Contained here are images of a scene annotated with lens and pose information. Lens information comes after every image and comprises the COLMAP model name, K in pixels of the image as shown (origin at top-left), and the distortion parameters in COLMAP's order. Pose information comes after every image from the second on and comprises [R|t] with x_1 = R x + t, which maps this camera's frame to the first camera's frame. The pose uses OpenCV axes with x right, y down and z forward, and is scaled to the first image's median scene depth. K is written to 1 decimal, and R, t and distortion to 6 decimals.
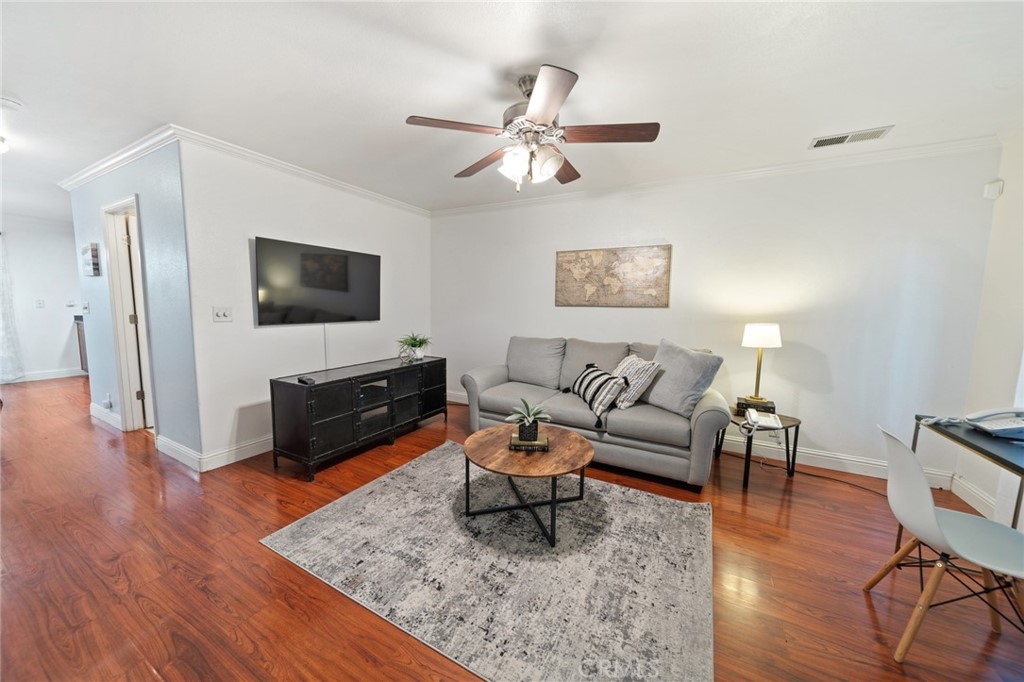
lens RADIAL K [[361.2, 0, 512.3], [0, 361.2, 339.0], [0, 0, 1]] dist [-0.009334, -0.000484]
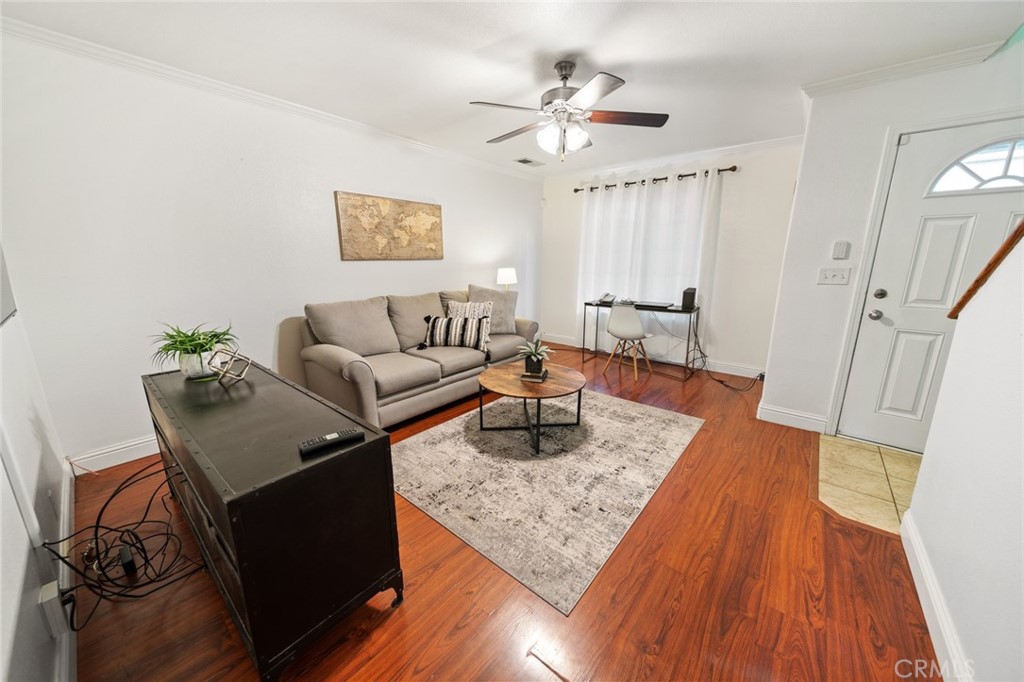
lens RADIAL K [[361.2, 0, 513.2], [0, 361.2, 342.6], [0, 0, 1]] dist [-0.009334, -0.000484]
pose [[0.187359, -0.238107, 0.952996, -1.180170], [0.101881, 0.969655, 0.222239, -0.100428], [-0.976994, 0.055454, 0.205932, 0.873359]]
